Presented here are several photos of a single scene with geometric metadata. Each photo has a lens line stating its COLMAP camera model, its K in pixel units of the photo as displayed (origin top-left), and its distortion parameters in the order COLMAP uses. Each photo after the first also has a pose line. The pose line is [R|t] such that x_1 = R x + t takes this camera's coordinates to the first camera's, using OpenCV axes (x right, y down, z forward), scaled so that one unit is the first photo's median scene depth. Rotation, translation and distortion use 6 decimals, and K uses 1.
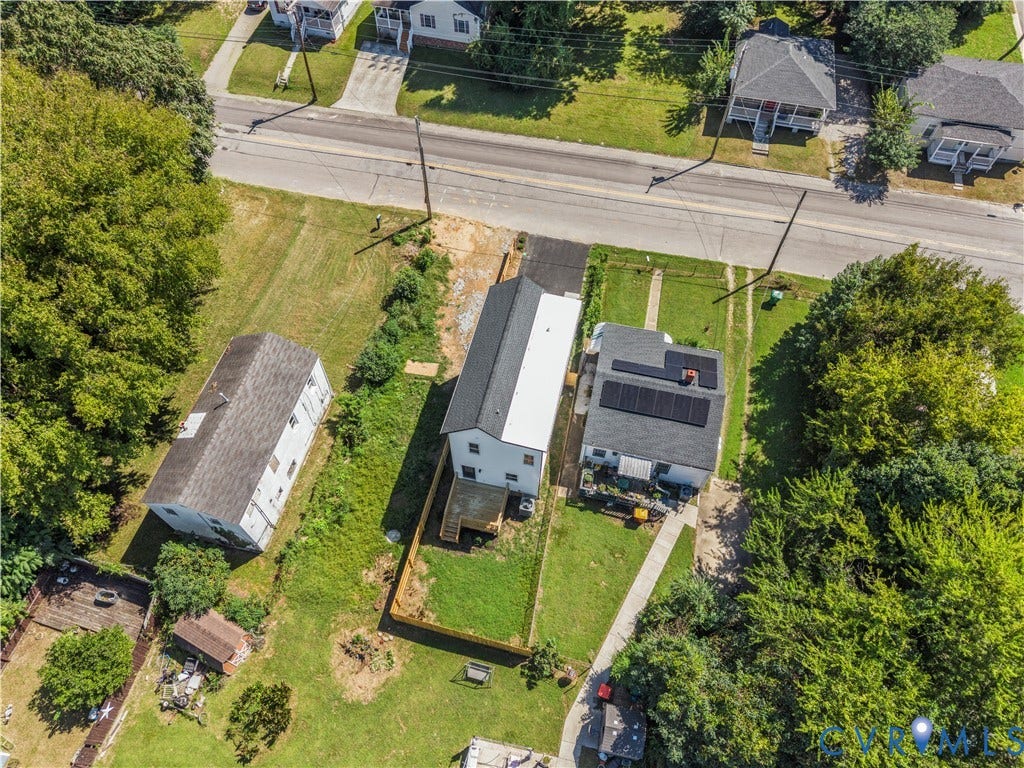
lens RADIAL K [[695.6, 0, 516.7], [0, 695.6, 376.0], [0, 0, 1]] dist [0.016295, -0.023239]
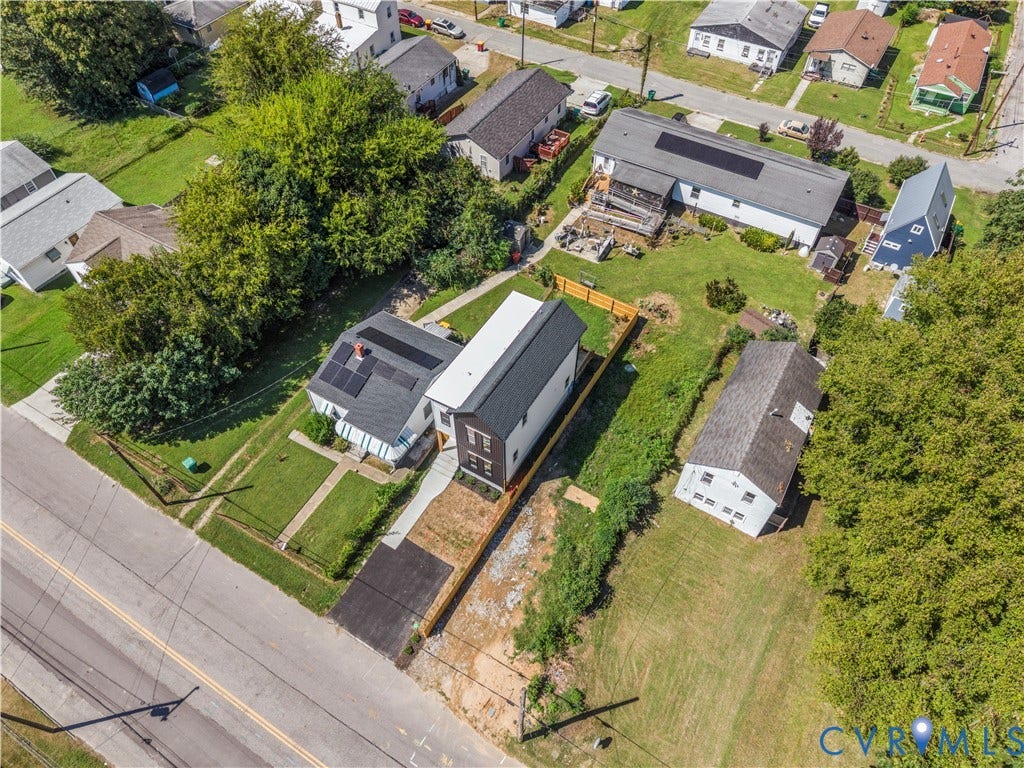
lens RADIAL K [[695.6, 0, 509.3], [0, 695.6, 385.4], [0, 0, 1]] dist [0.016295, -0.023239]
pose [[-0.951125, -0.249731, 0.181645, -0.182195], [0.251294, -0.284054, 0.925292, -0.901221], [-0.179477, 0.925715, 0.332927, 0.570047]]
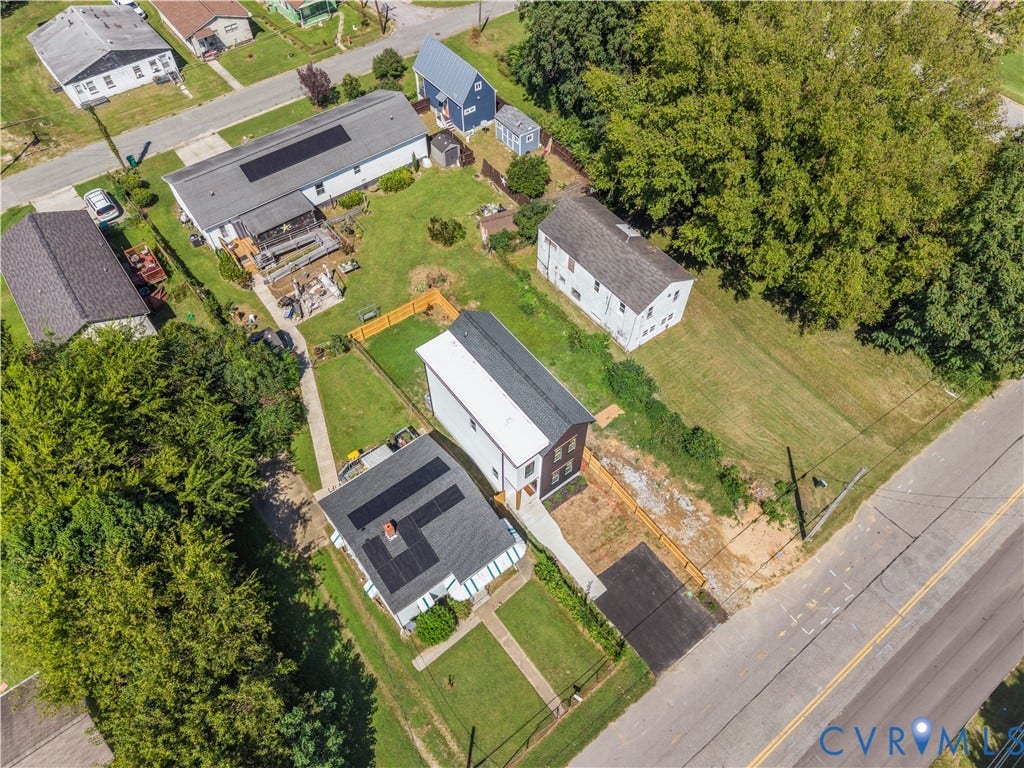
lens RADIAL K [[695.6, 0, 515.8], [0, 695.6, 380.8], [0, 0, 1]] dist [0.016295, -0.023239]
pose [[-0.635369, 0.617439, -0.463762, 0.405141], [-0.650219, -0.103803, 0.752622, -0.708955], [0.416559, 0.779740, 0.467423, 0.433275]]
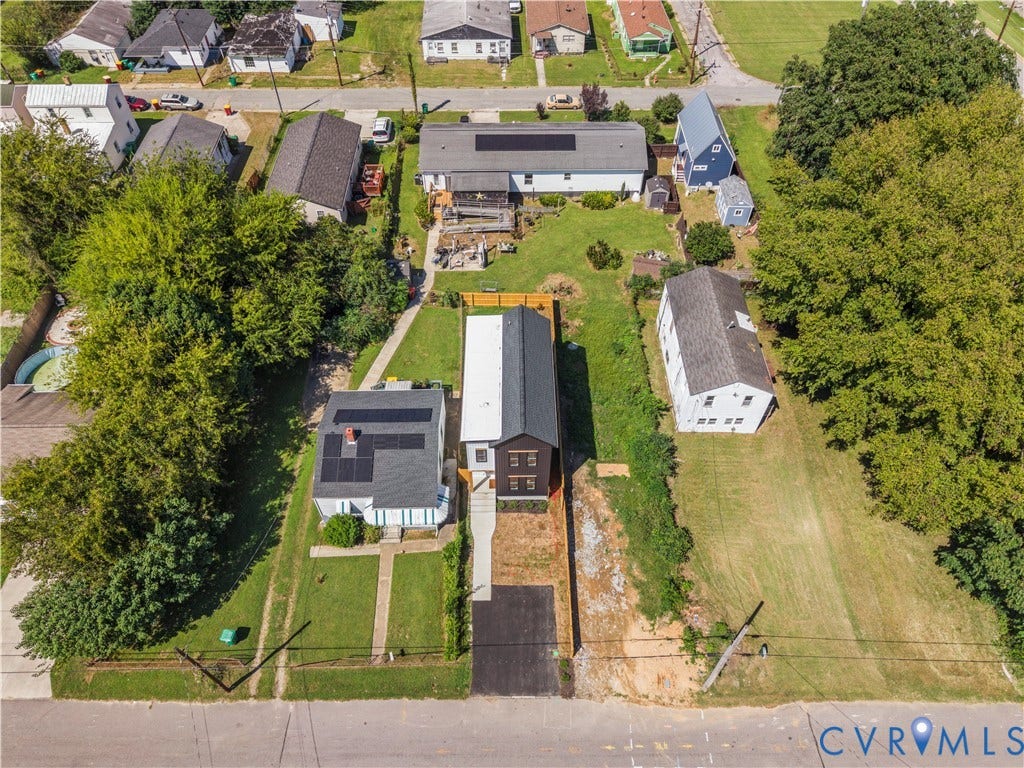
lens RADIAL K [[695.6, 0, 514.0], [0, 695.6, 383.6], [0, 0, 1]] dist [0.016295, -0.023239]
pose [[-0.972034, 0.171322, -0.160621, 0.147461], [-0.203436, -0.272606, 0.940372, -0.924125], [0.117320, 0.946750, 0.299835, 0.574427]]
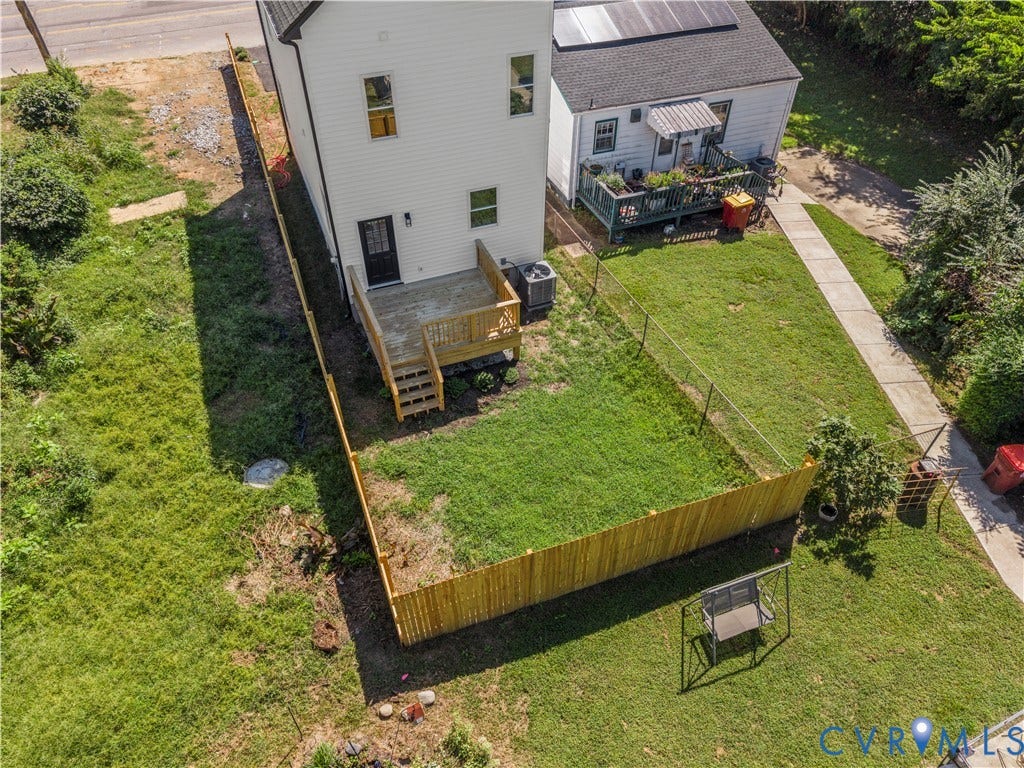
lens RADIAL K [[695.6, 0, 521.0], [0, 695.6, 386.4], [0, 0, 1]] dist [0.016295, -0.023239]
pose [[0.820732, -0.403164, 0.404794, -0.172834], [0.476932, 0.873579, -0.096932, 0.251938], [-0.314540, 0.272614, 0.909256, 0.564393]]
